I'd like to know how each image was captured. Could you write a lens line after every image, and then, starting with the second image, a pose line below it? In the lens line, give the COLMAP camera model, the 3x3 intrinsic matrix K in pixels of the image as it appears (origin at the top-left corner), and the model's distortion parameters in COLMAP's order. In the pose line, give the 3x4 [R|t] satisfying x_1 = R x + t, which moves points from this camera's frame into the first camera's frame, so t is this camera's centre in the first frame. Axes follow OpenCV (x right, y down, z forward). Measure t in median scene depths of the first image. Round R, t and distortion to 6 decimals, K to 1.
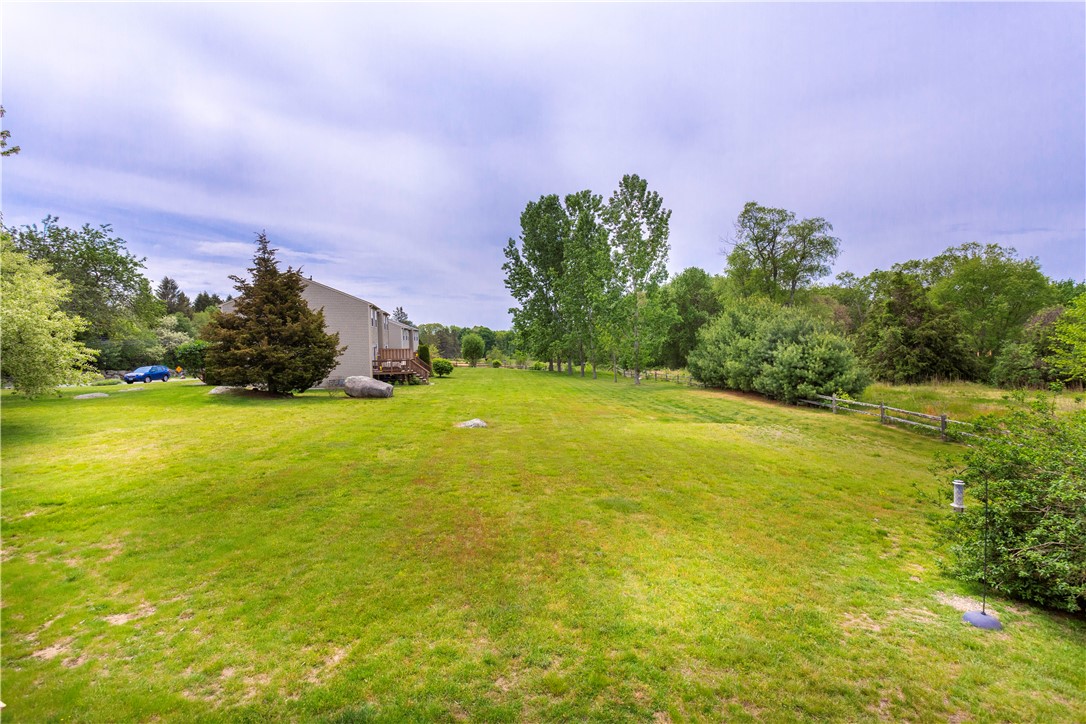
lens RADIAL K [[508.3, 0, 562.3], [0, 508.3, 357.6], [0, 0, 1]] dist [-0.025034, -0.000291]
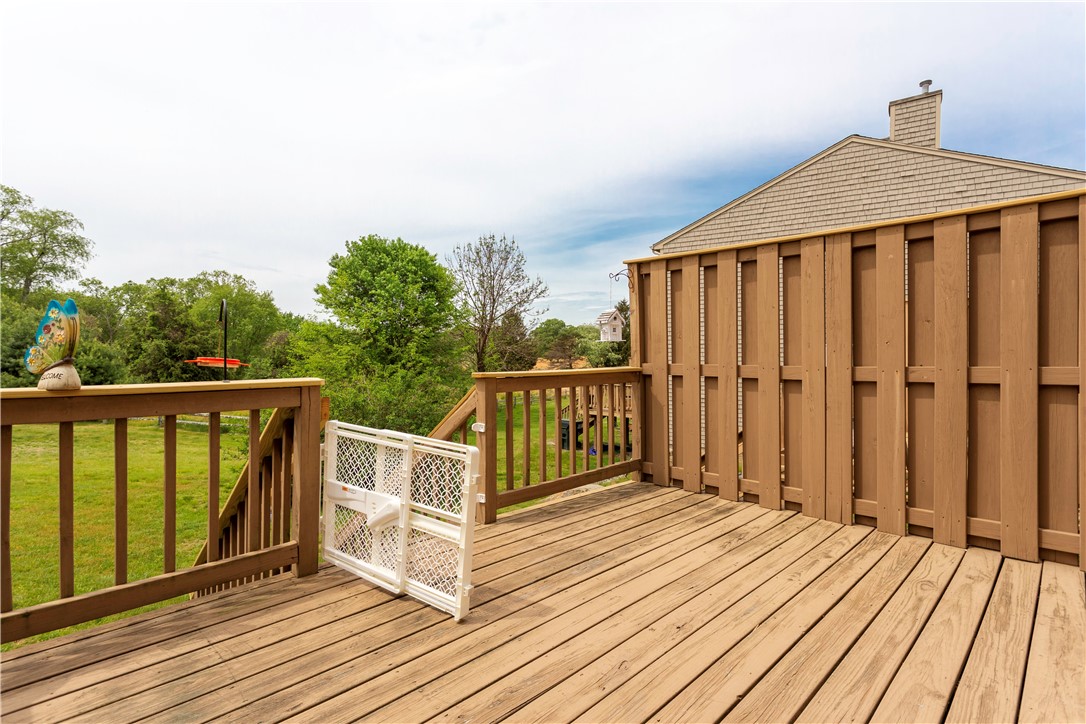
lens RADIAL K [[528.9, 0, 541.1], [0, 528.9, 353.4], [0, 0, 1]] dist [-0.076466, 0.037490]
pose [[0.311382, 0.032471, 0.949730, -0.062188], [0.013919, 0.999153, -0.038724, 0.012536], [-0.950183, 0.025278, 0.310667, -0.045549]]
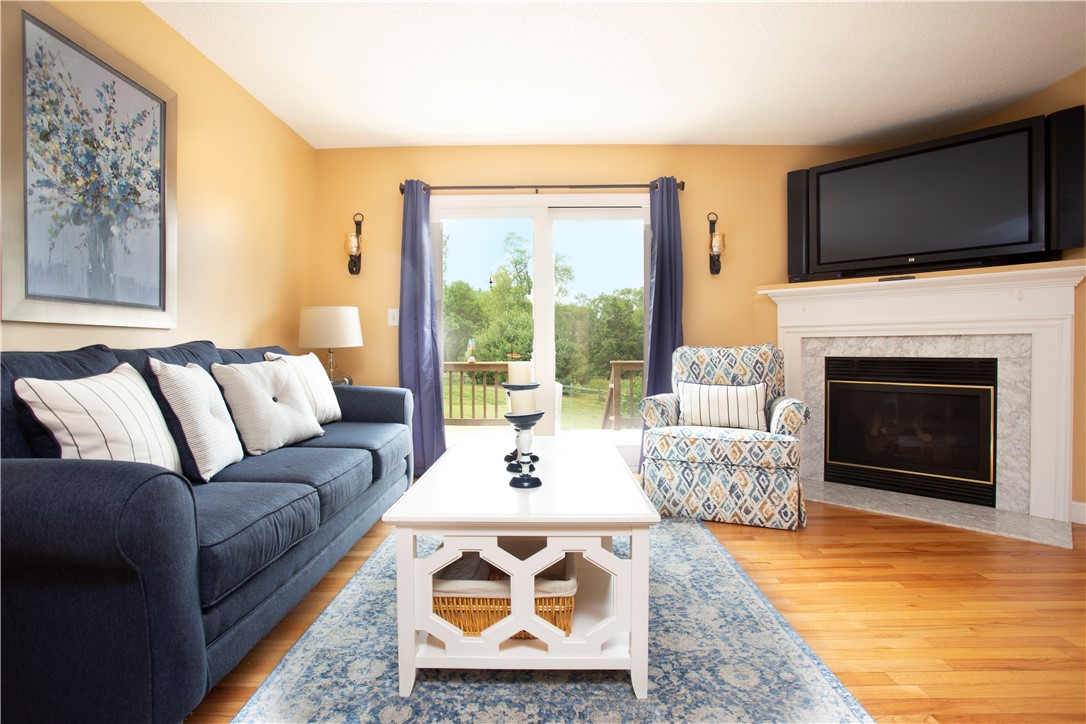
lens RADIAL K [[528.9, 0, 541.1], [0, 528.9, 353.4], [0, 0, 1]] dist [-0.076466, 0.037490]
pose [[0.905707, 0.023272, 0.423265, -0.085492], [-0.013139, 0.999553, -0.026842, 0.014666], [-0.423700, 0.018750, 0.905608, -0.157211]]
